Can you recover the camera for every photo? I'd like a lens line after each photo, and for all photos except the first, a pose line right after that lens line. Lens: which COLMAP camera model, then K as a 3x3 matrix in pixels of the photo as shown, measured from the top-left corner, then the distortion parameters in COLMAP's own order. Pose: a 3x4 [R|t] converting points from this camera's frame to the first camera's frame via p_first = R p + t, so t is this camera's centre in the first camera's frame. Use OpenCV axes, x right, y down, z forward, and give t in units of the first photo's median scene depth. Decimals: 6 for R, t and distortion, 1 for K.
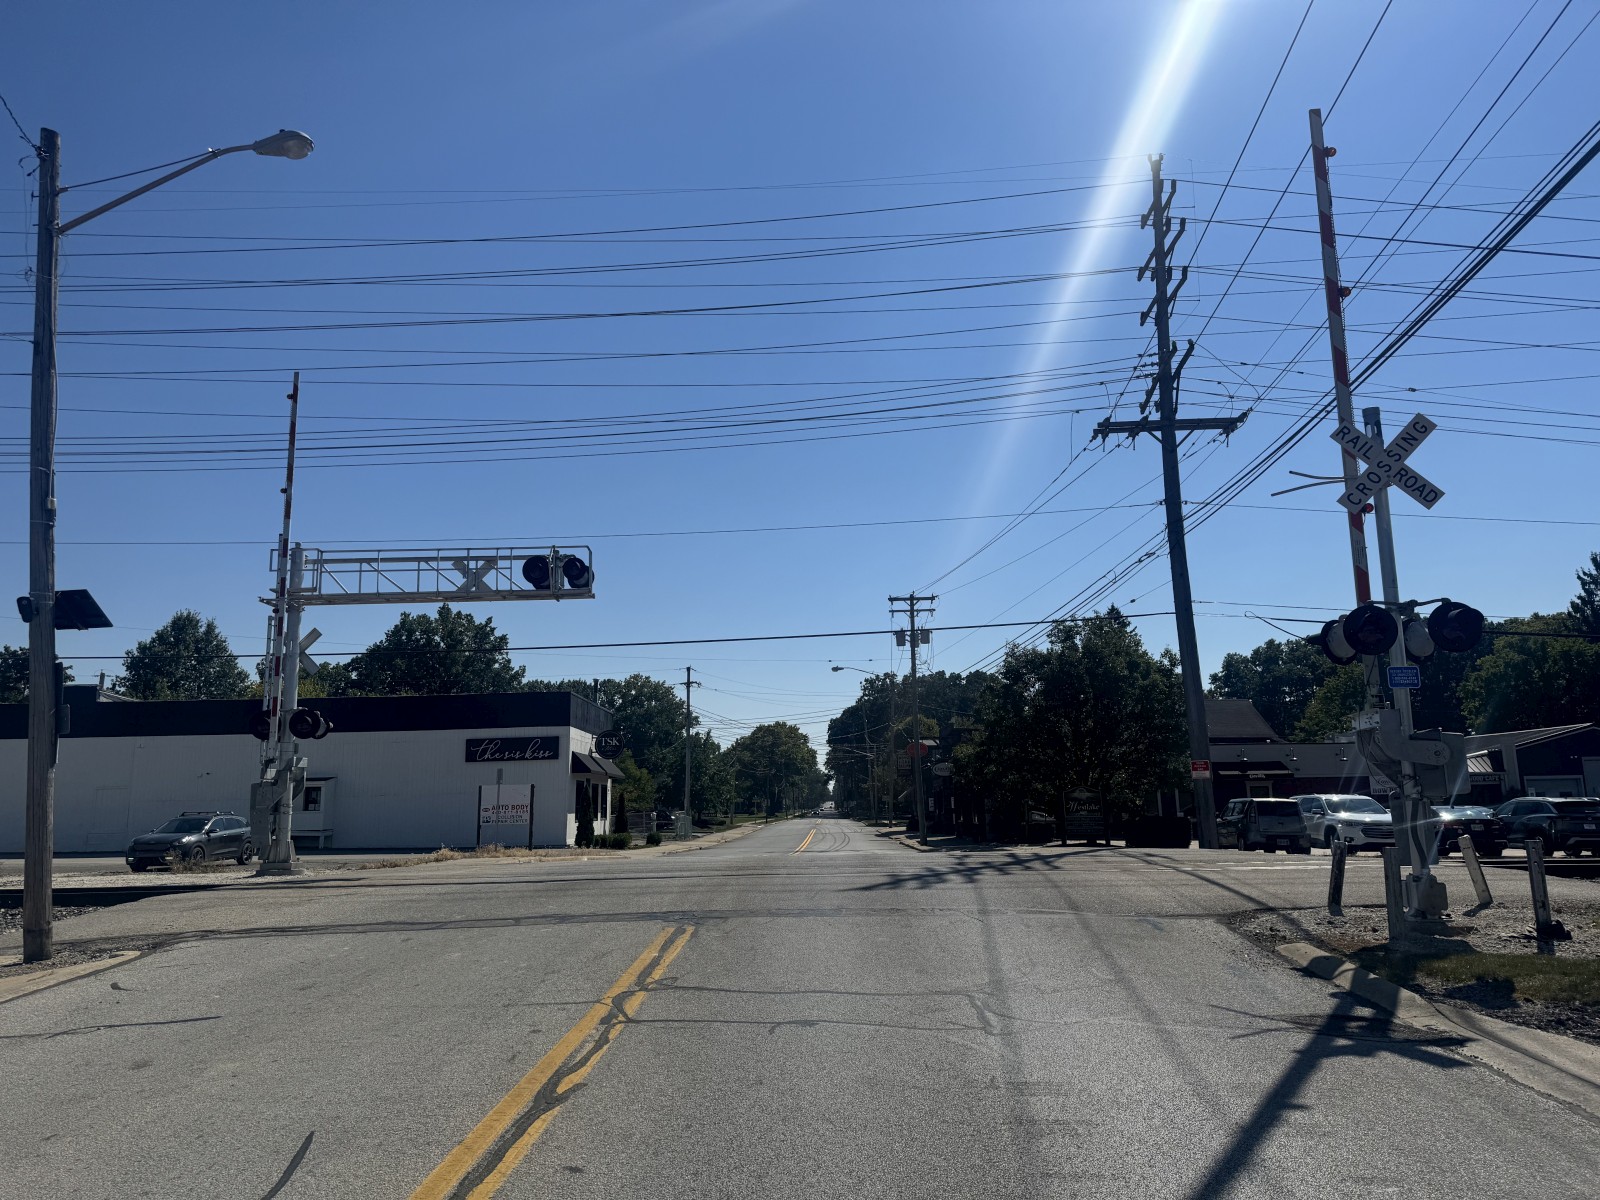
lens RADIAL K [[1109.2, 0, 809.4], [0, 1109.2, 596.1], [0, 0, 1]] dist [0.004328, -0.016091]
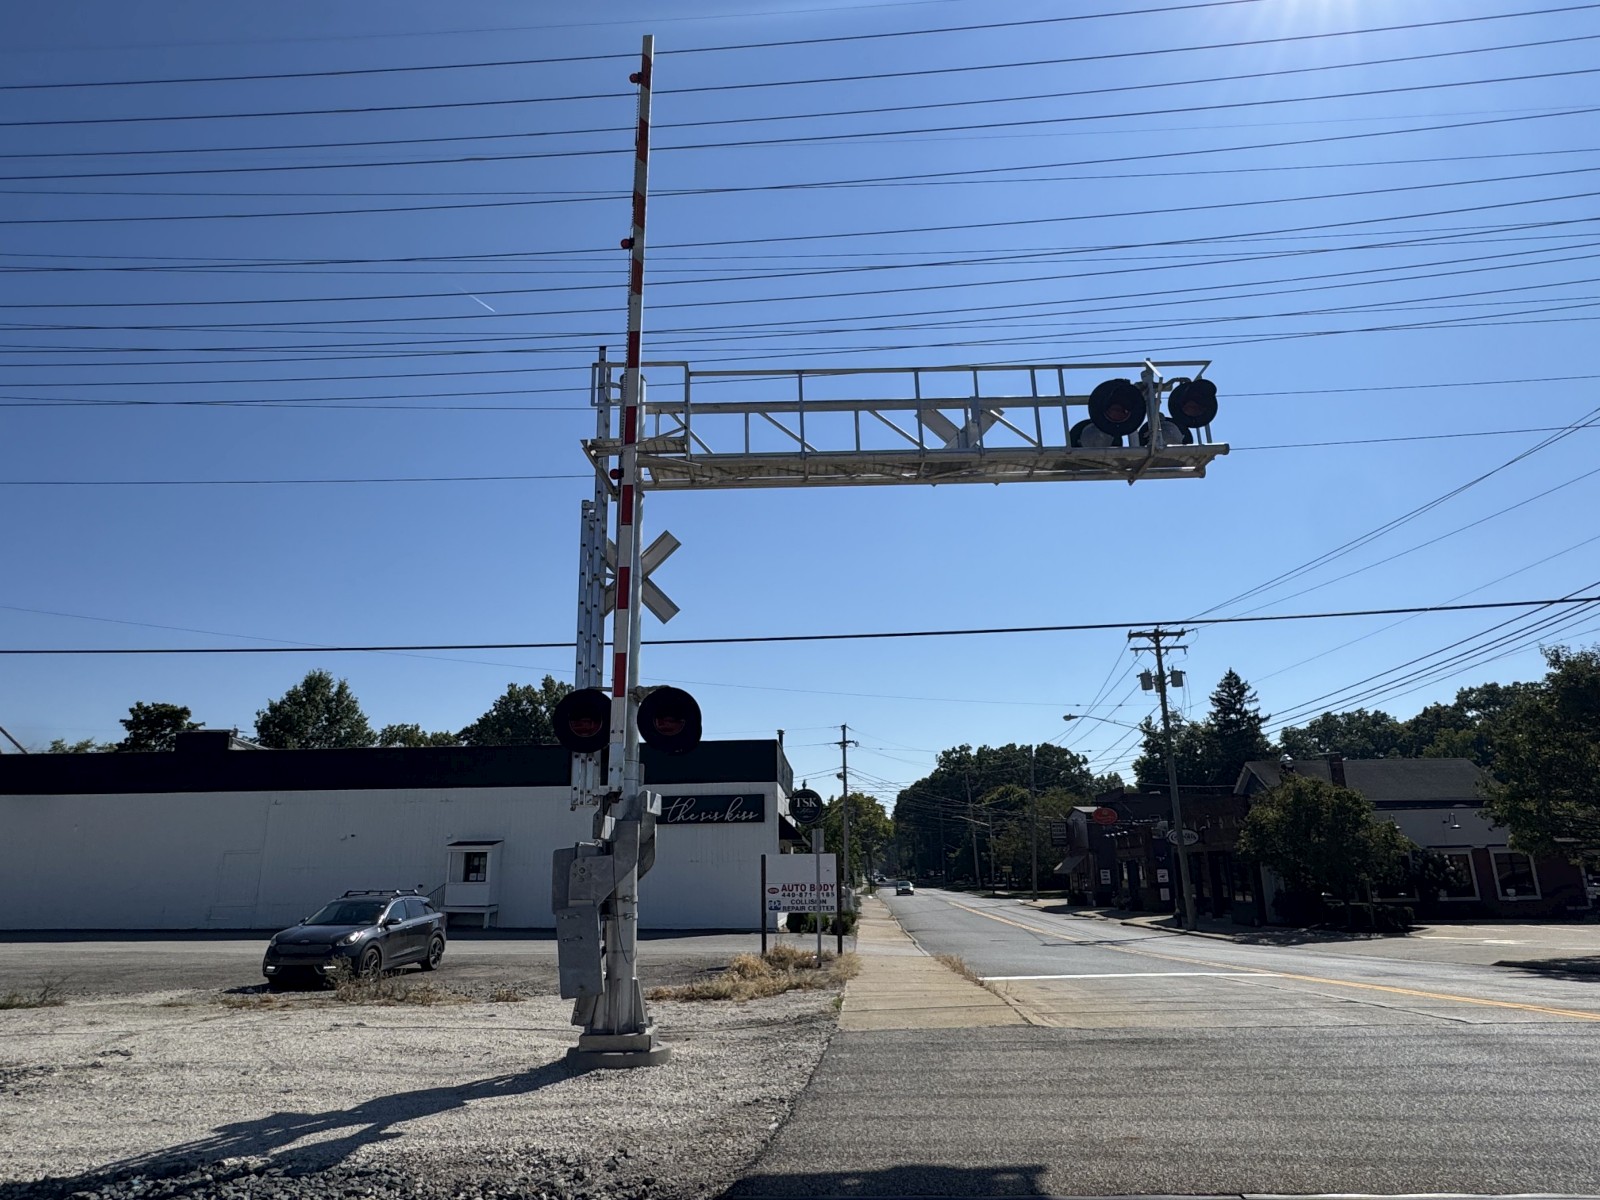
lens RADIAL K [[970.3, 0, 798.7], [0, 970.3, 597.5], [0, 0, 1]] dist [-0.028973, 0.011091]
pose [[0.999236, -0.003617, -0.038925, -0.155608], [0.000113, 0.995974, -0.089646, 0.040861], [0.039092, 0.089573, 0.995213, 0.240801]]
